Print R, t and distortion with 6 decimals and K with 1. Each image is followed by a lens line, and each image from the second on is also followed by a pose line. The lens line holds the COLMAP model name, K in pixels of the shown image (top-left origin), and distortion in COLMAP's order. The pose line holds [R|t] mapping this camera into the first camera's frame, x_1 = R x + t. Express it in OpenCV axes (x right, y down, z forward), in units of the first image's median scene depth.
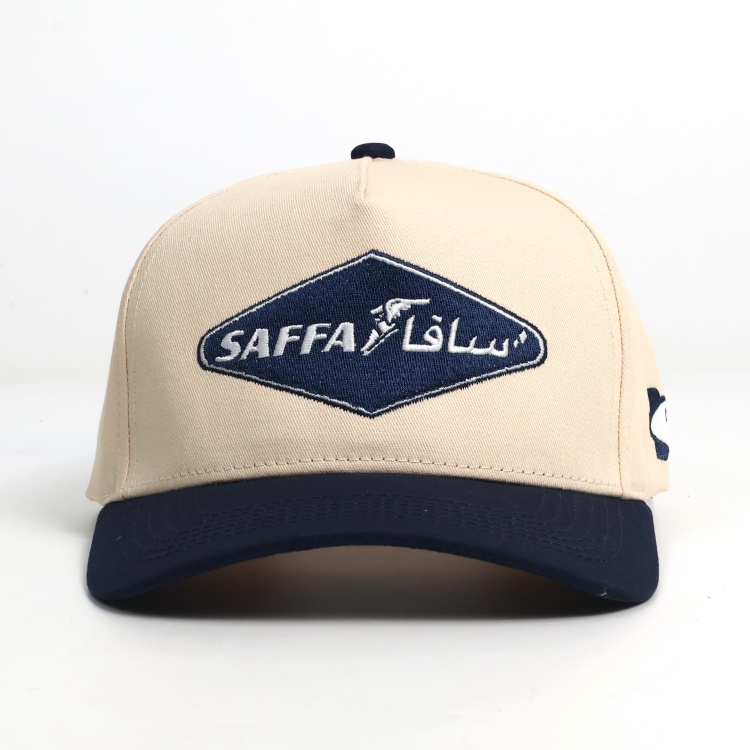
lens RADIAL K [[2897.6, 0, 374.3], [0, 2897.6, 375.3], [0, 0, 1]] dist [0.165014, 0.000000]
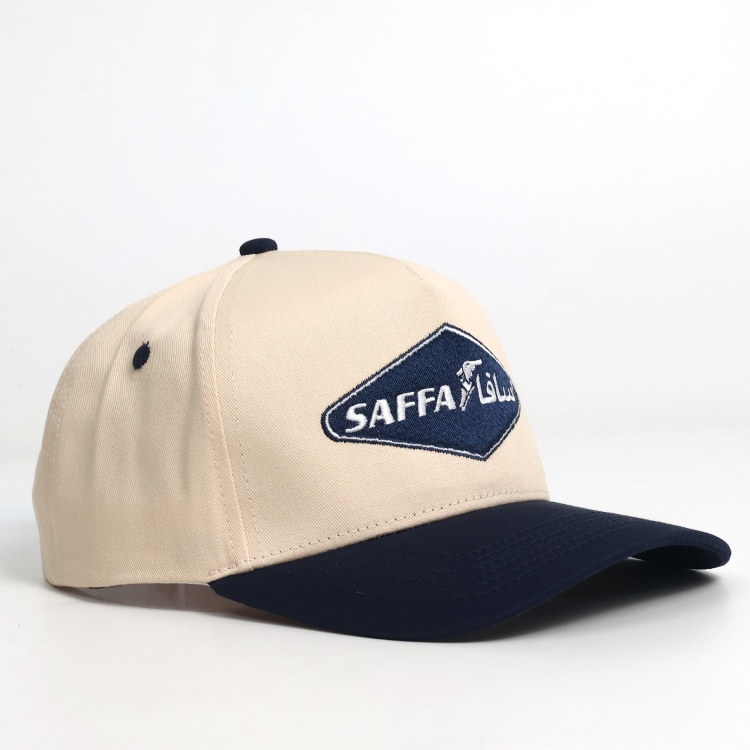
lens RADIAL K [[2897.6, 0, 375.4], [0, 2897.6, 374.4], [0, 0, 1]] dist [0.165014, 0.000000]
pose [[0.643755, -0.096515, 0.759121, -0.923617], [0.117964, 0.992673, 0.026172, -0.056913], [-0.756085, 0.072701, 0.650423, 0.249535]]
